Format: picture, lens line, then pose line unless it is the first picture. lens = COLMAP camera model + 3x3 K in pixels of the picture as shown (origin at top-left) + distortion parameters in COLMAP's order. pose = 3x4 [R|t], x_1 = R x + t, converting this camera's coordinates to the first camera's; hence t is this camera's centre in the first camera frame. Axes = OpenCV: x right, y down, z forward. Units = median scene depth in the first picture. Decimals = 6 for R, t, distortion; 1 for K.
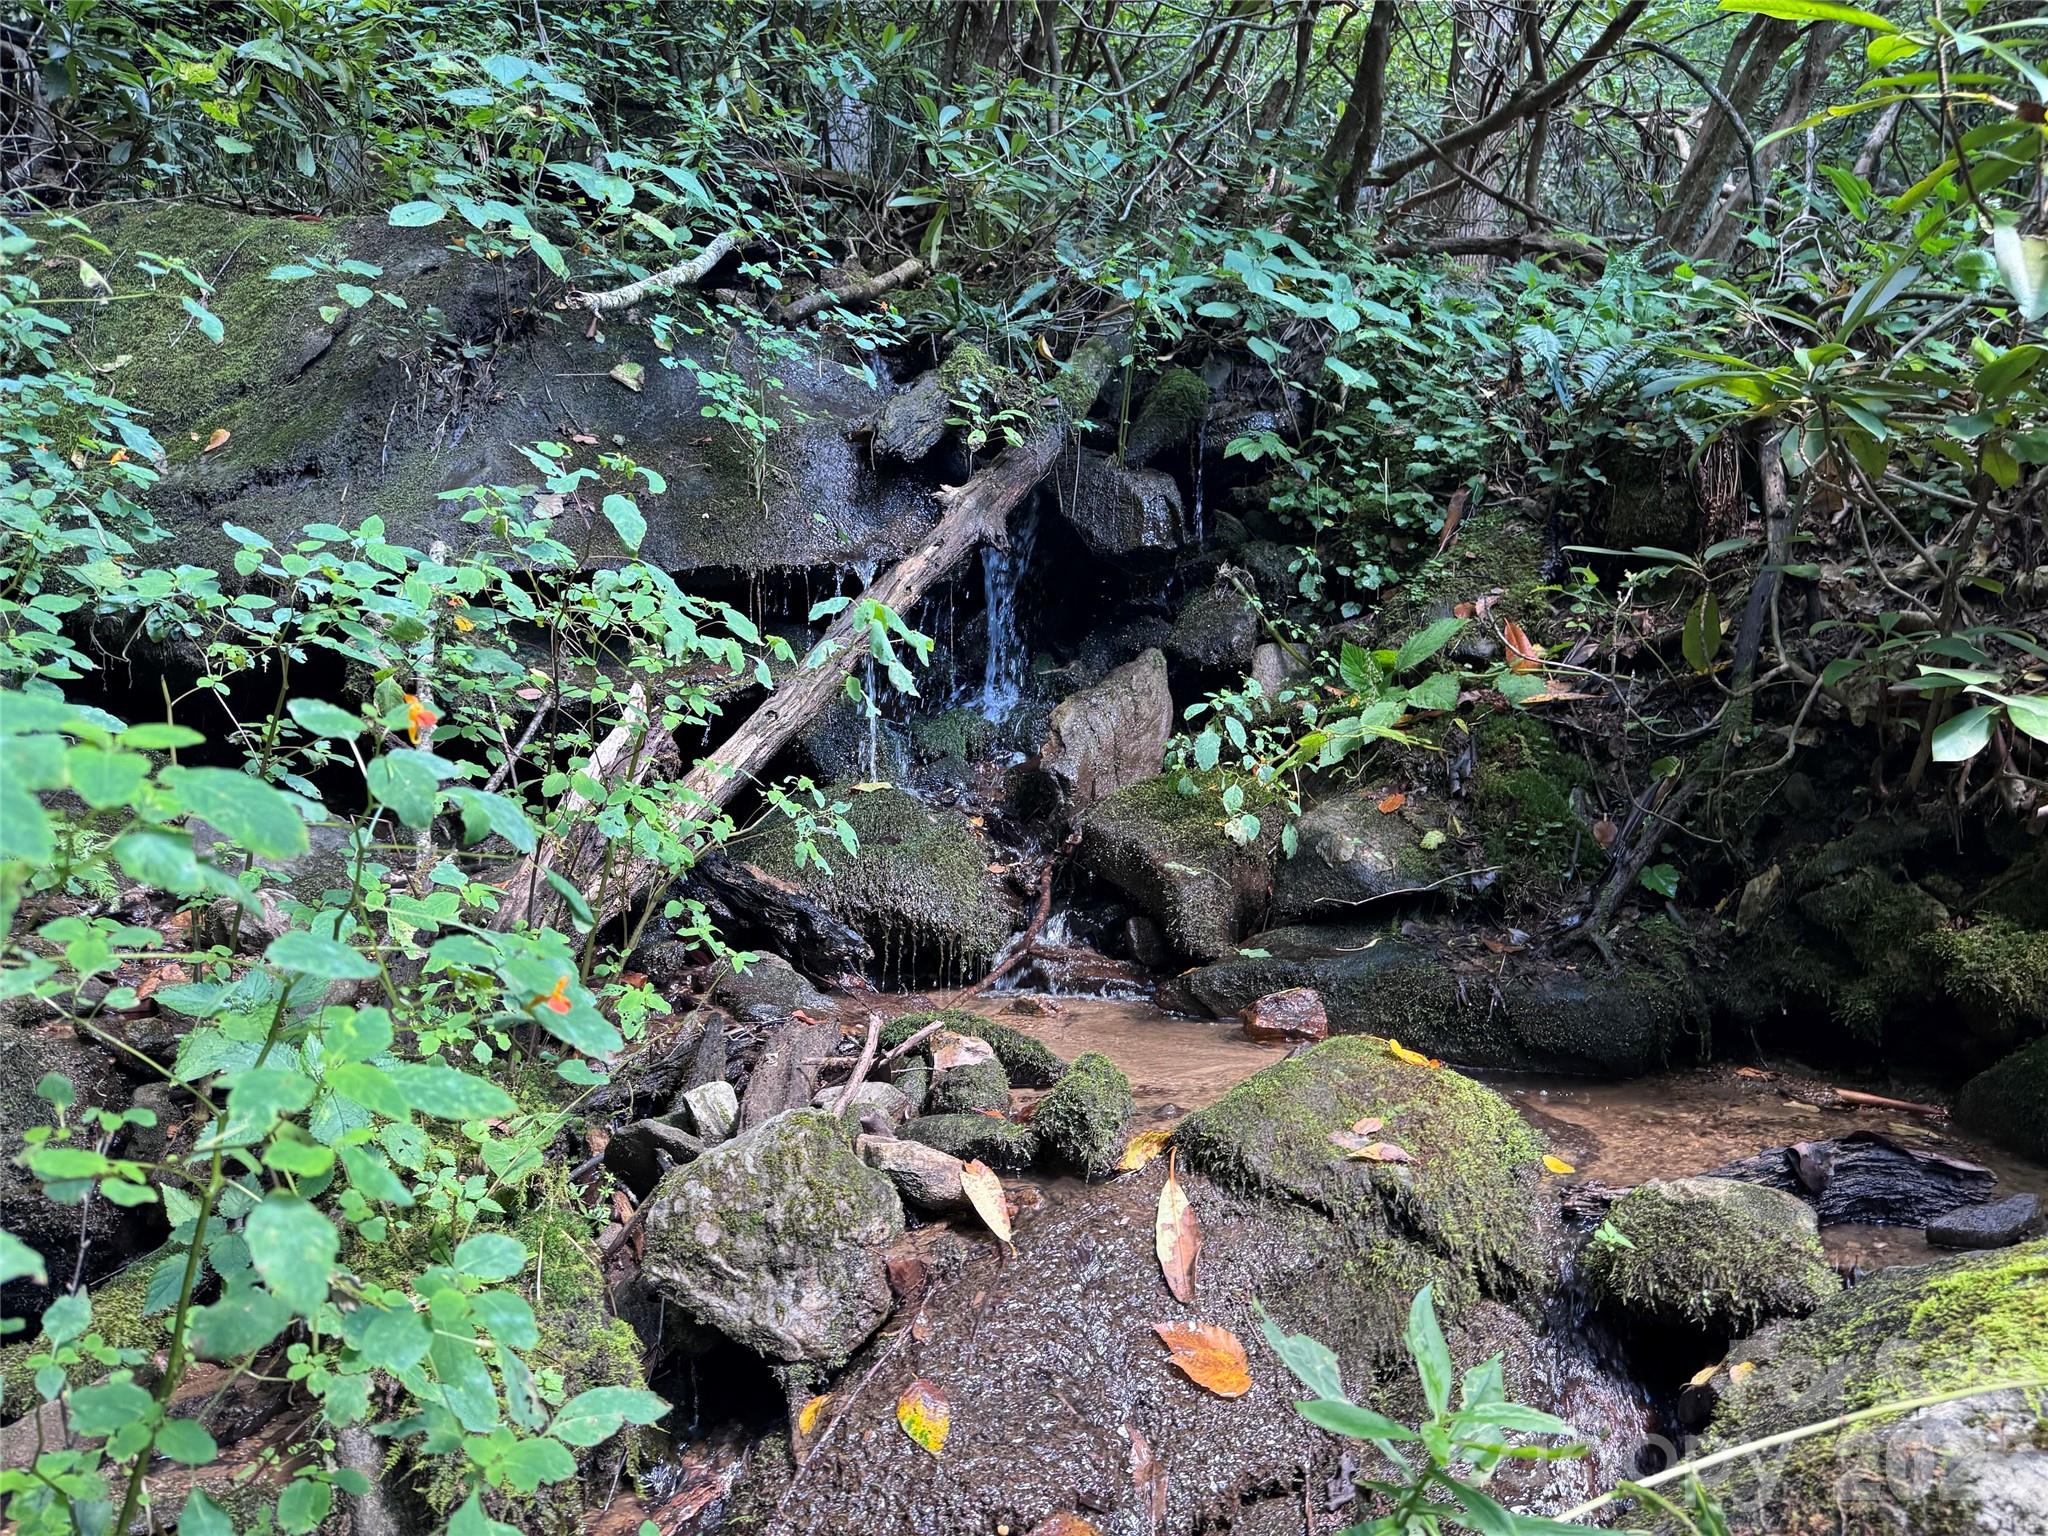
lens RADIAL K [[1441.8, 0, 1025.3], [0, 1441.8, 770.8], [0, 0, 1]] dist [0.059105, -0.065649]
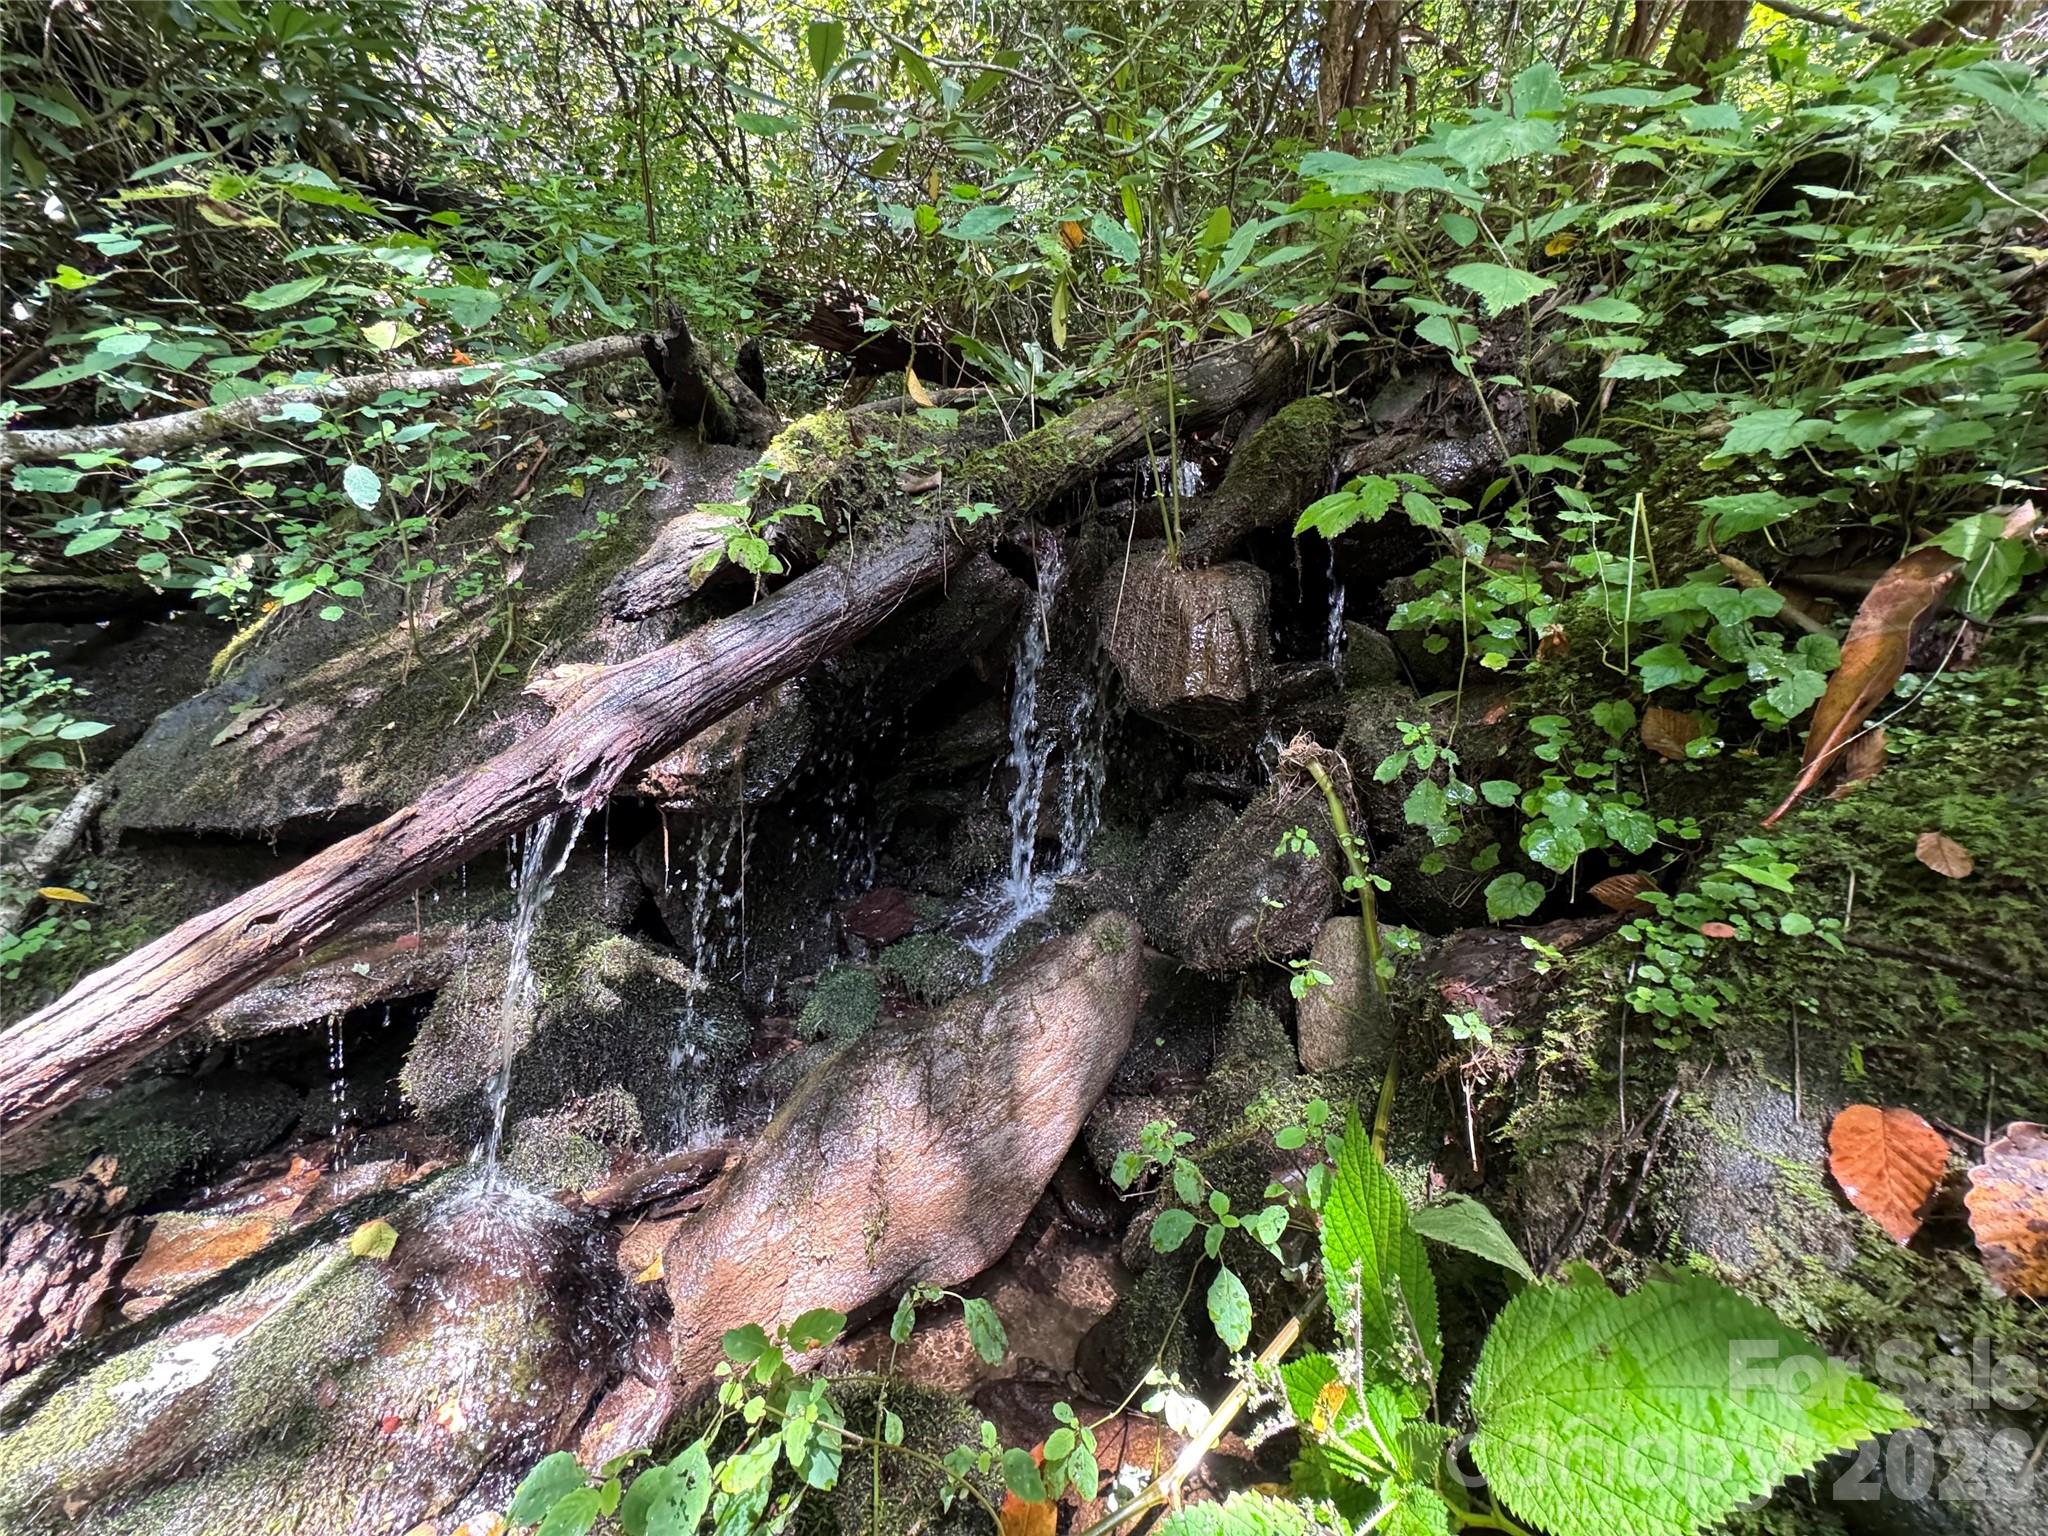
lens RADIAL K [[823.0, 0, 1037.4], [0, 823.0, 755.3], [0, 0, 1]] dist [-0.004669, 0.001581]
pose [[0.854946, 0.016773, -0.518446, 0.259754], [-0.003066, 0.999623, 0.027285, -0.175591], [0.518708, -0.021738, 0.854675, 0.843940]]
